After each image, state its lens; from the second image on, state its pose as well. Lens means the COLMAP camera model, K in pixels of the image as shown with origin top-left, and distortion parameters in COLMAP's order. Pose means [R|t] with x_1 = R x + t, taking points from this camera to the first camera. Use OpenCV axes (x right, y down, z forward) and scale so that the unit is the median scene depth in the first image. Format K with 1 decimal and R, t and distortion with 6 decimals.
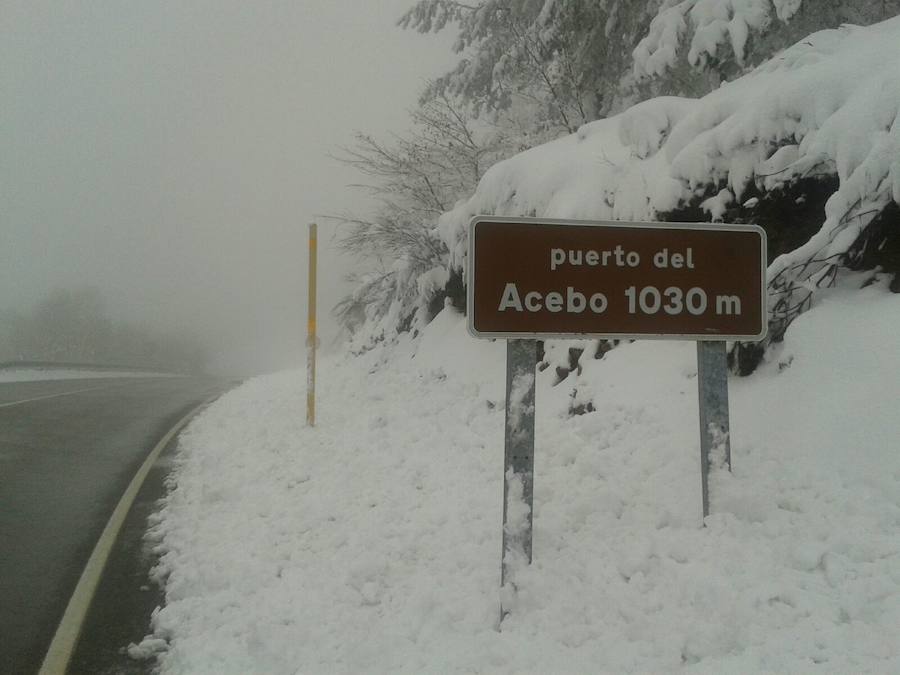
lens RADIAL K [[886.3, 0, 456.6], [0, 886.3, 335.7], [0, 0, 1]] dist [0.187151, -0.481479]
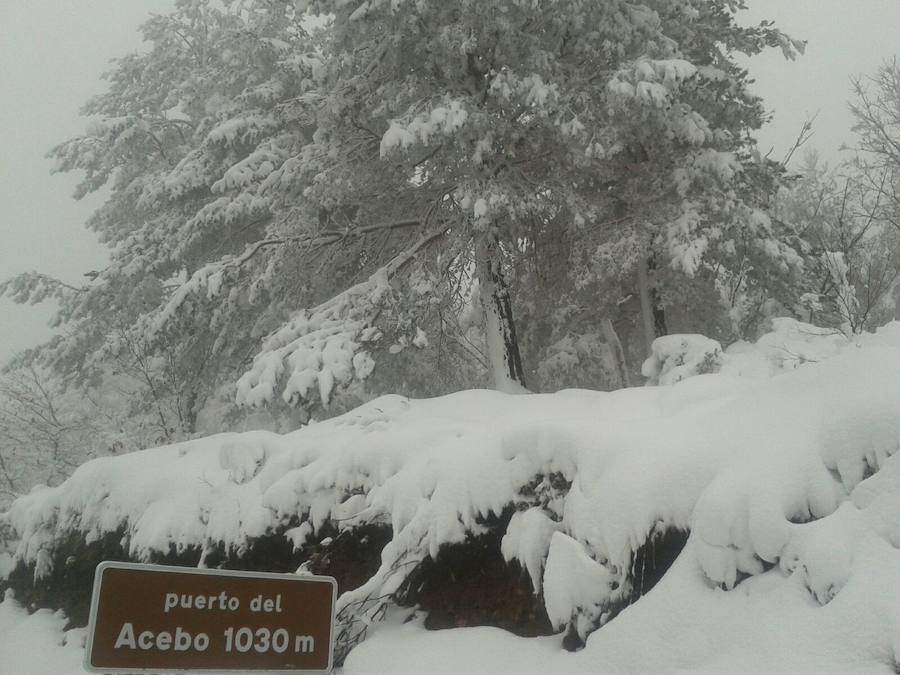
lens RADIAL K [[886.3, 0, 456.6], [0, 886.3, 335.7], [0, 0, 1]] dist [0.187151, -0.481479]
pose [[0.891433, 0.164601, 0.422202, -0.070273], [-0.029616, 0.950868, -0.308176, -0.040426], [-0.452184, 0.262214, 0.852510, -0.177912]]
